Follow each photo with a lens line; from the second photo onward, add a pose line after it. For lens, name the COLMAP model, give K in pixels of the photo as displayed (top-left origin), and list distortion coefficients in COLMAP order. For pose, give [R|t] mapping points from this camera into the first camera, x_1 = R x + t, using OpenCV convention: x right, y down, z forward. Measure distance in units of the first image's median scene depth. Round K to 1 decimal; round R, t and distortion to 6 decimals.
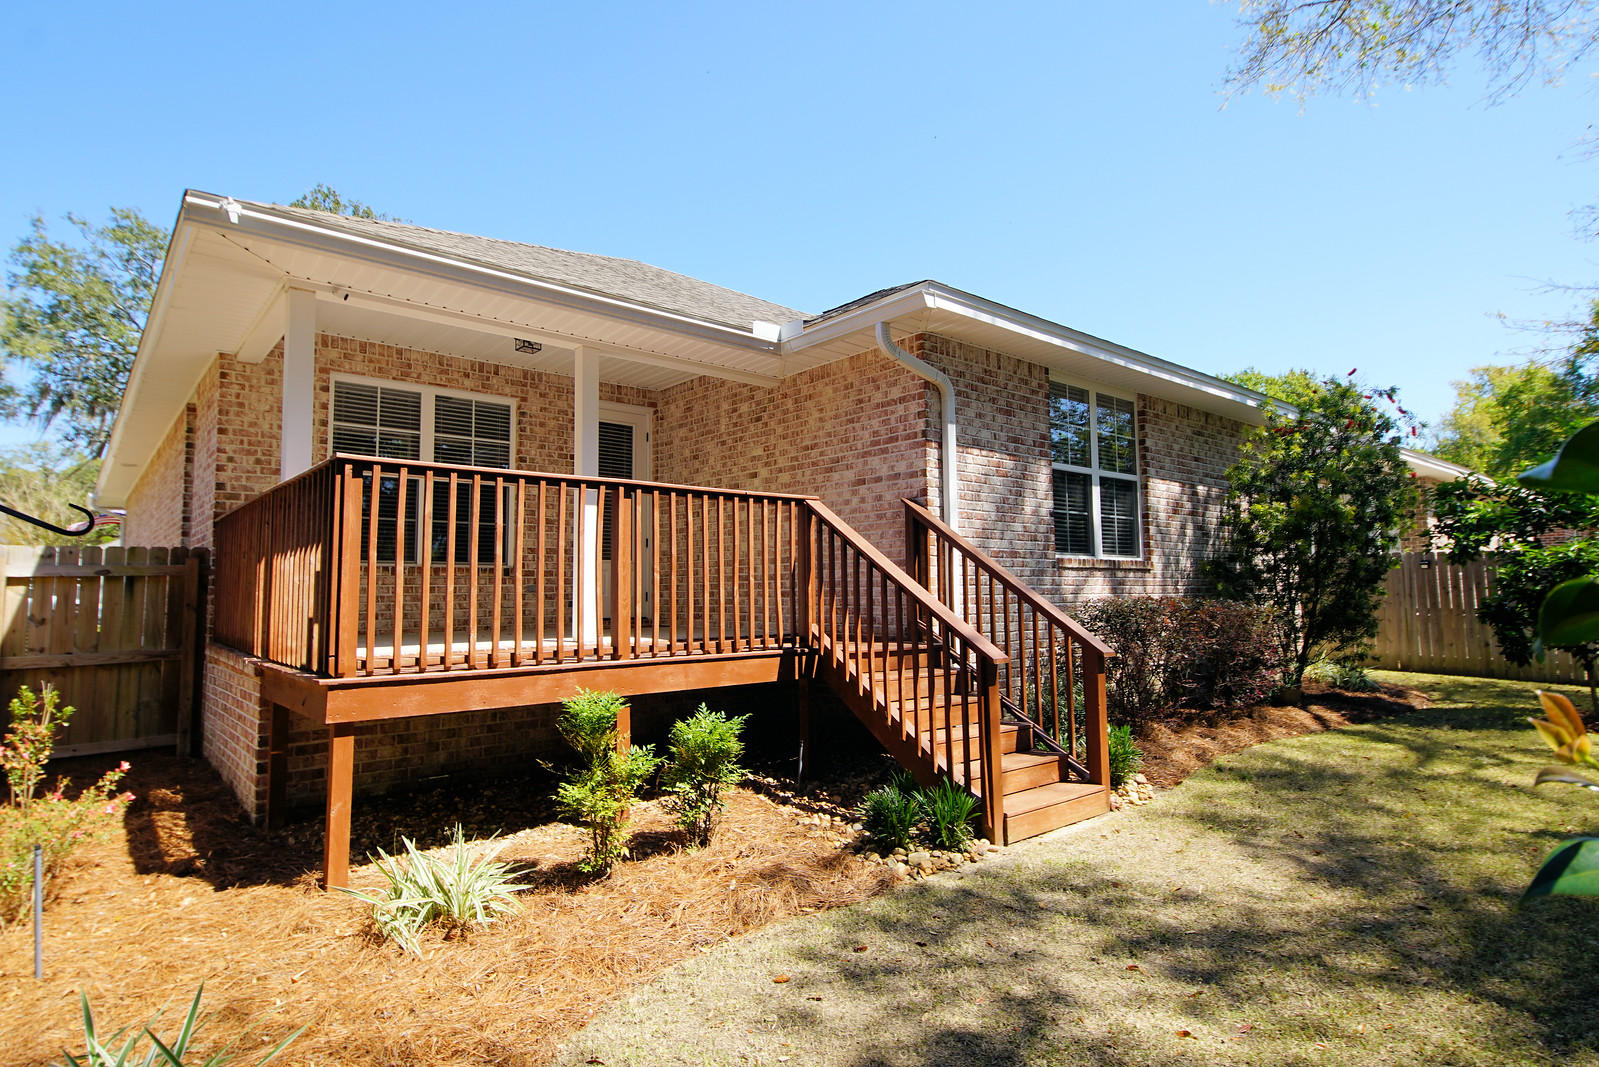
lens RADIAL K [[866.0, 0, 787.0], [0, 866.0, 521.4], [0, 0, 1]] dist [0.021083, -0.018699]
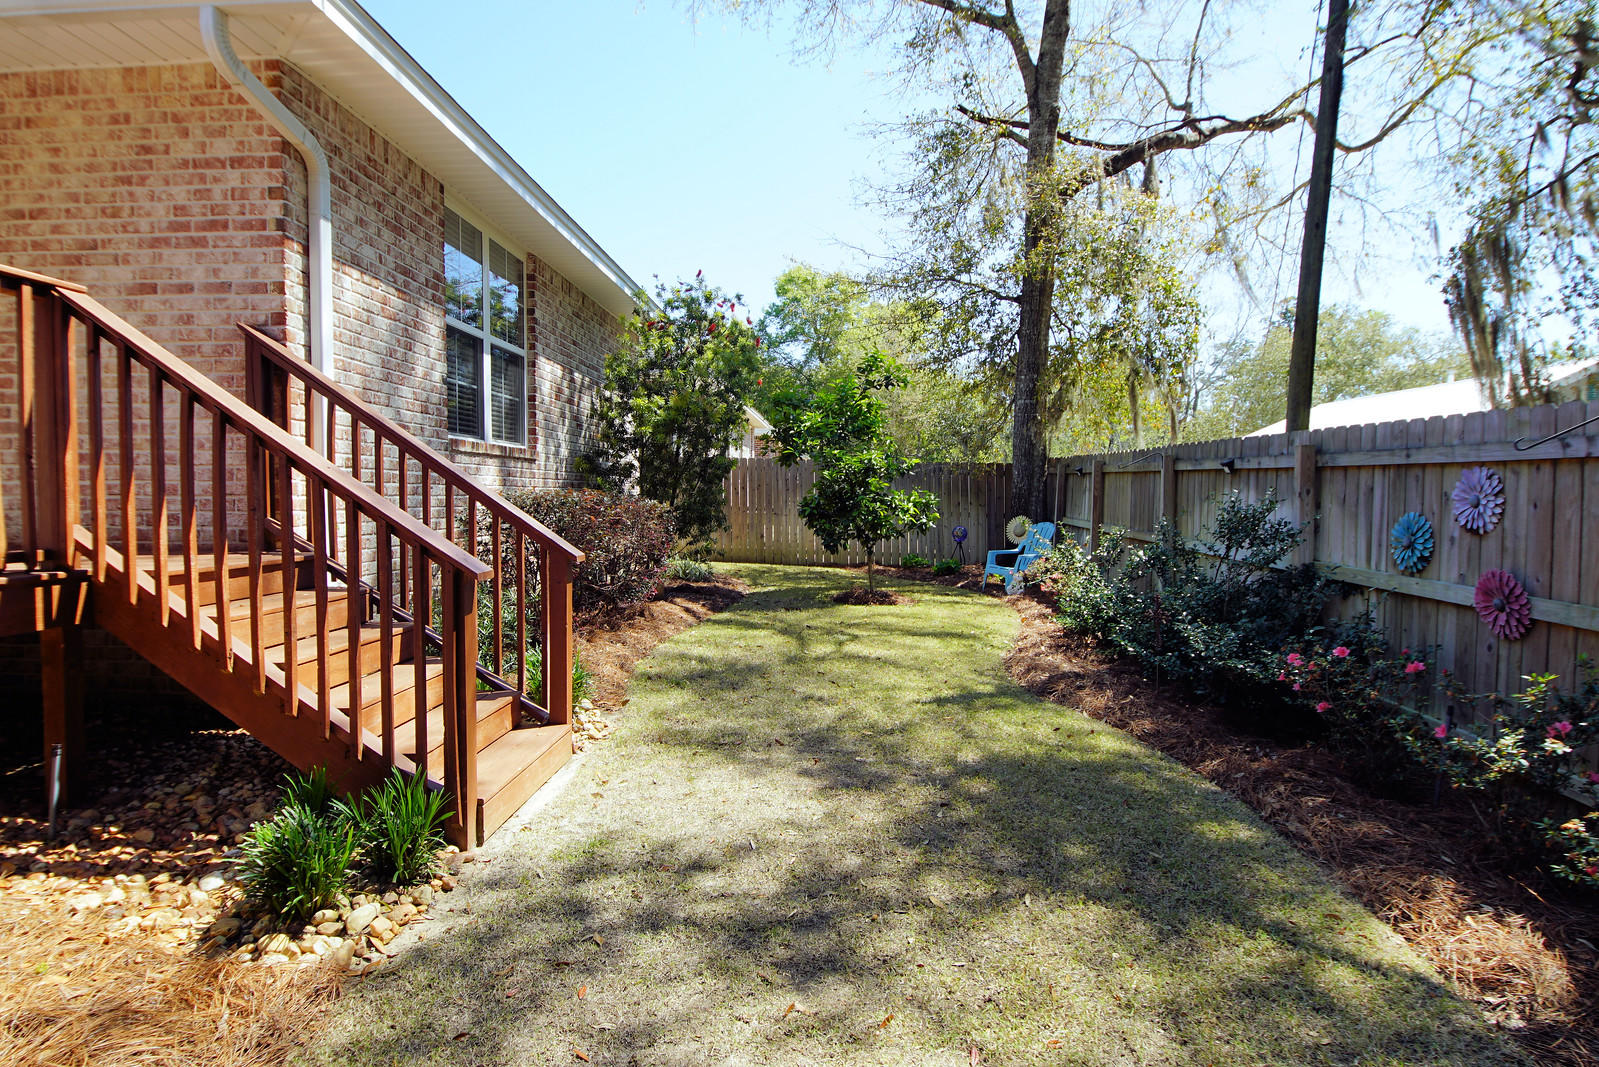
lens RADIAL K [[866.0, 0, 796.0], [0, 866.0, 527.3], [0, 0, 1]] dist [0.021083, -0.018699]
pose [[0.694817, -0.014522, 0.719040, -0.041364], [-0.072048, 0.993361, 0.089683, 0.034434], [-0.715568, -0.114119, 0.689158, 0.270380]]
